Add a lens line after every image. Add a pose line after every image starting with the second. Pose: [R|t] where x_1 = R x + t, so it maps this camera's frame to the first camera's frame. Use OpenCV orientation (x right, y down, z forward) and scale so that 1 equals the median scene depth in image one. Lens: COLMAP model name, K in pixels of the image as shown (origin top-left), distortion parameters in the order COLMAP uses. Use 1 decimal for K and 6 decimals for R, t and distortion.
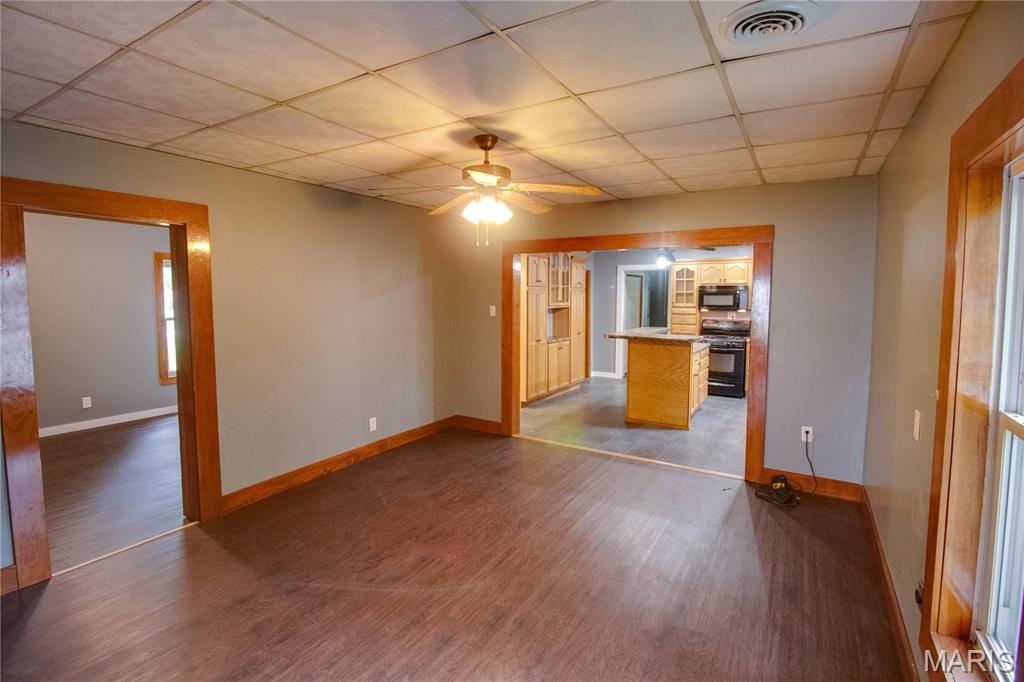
lens RADIAL K [[485.0, 0, 508.8], [0, 485.0, 326.1], [0, 0, 1]] dist [-0.012598, -0.001638]
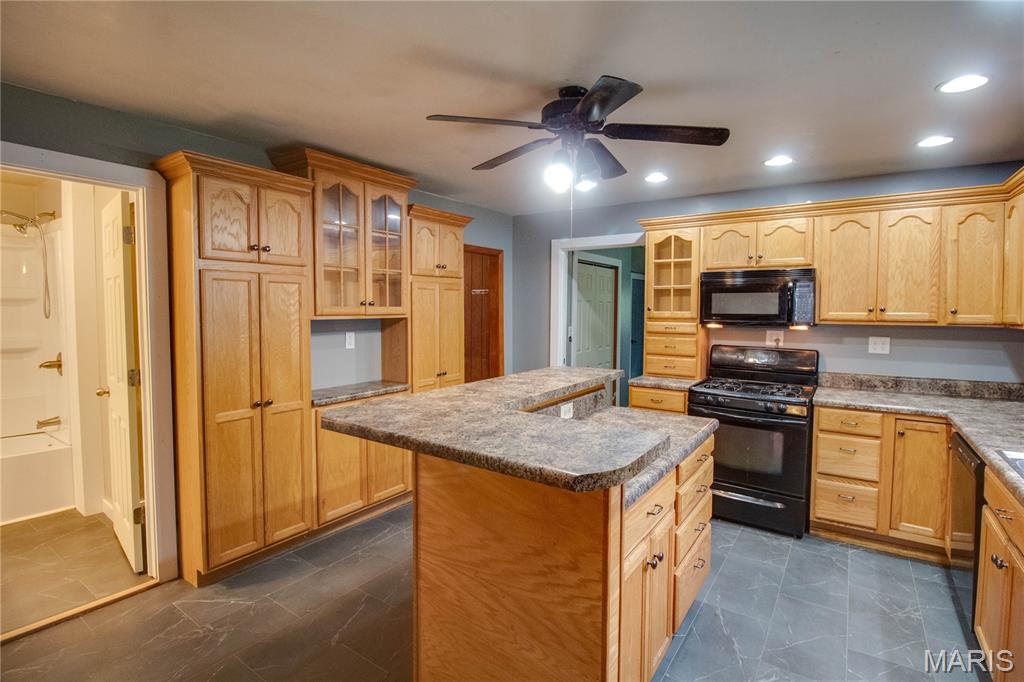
lens RADIAL K [[485.0, 0, 513.8], [0, 485.0, 331.0], [0, 0, 1]] dist [-0.012598, -0.001638]
pose [[0.998758, 0.004163, -0.049650, 0.239921], [-0.004933, 0.999869, -0.015407, -0.019990], [0.049579, 0.015633, 0.998648, 0.538214]]
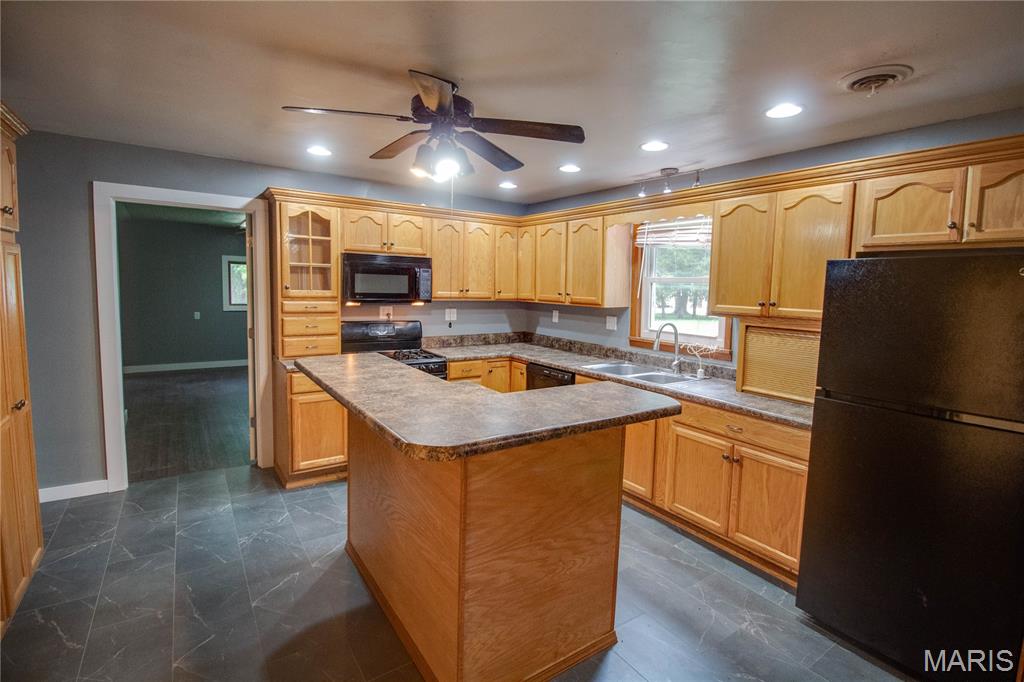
lens RADIAL K [[485.0, 0, 530.9], [0, 485.0, 334.4], [0, 0, 1]] dist [-0.012598, -0.001638]
pose [[0.381780, -0.083612, 0.920464, 0.017490], [0.032876, 0.996498, 0.076883, -0.034147], [-0.923668, 0.000909, 0.383191, 0.652757]]
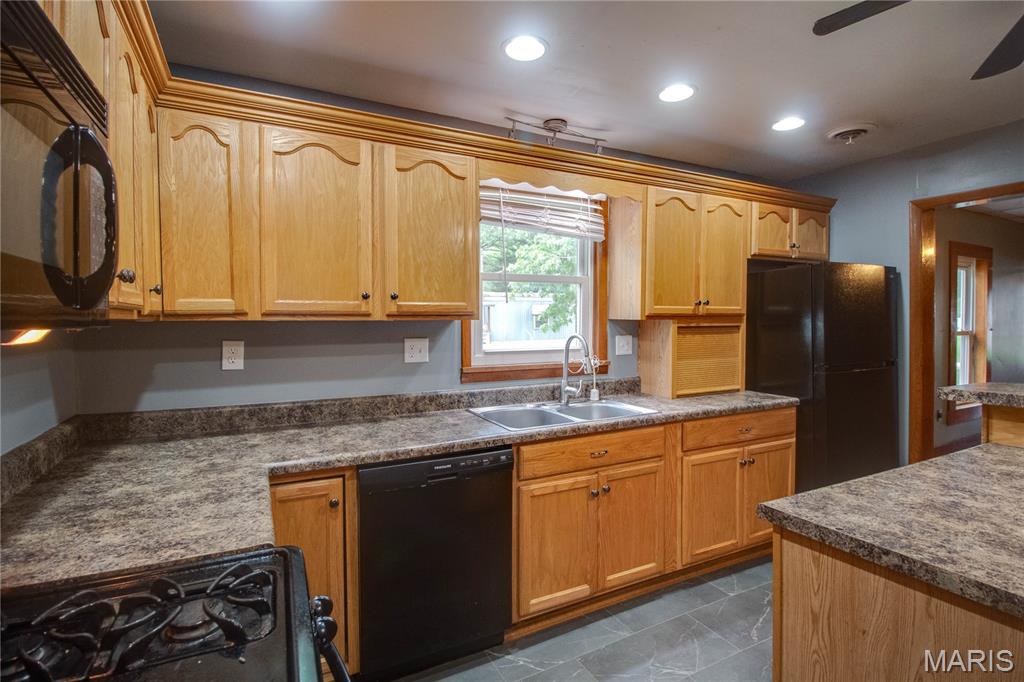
lens RADIAL K [[485.0, 0, 509.3], [0, 485.0, 331.8], [0, 0, 1]] dist [-0.012598, -0.001638]
pose [[-0.855810, -0.009117, 0.517210, 0.346153], [0.037972, 0.996040, 0.080388, -0.036099], [-0.515895, 0.088436, -0.852075, 1.004468]]
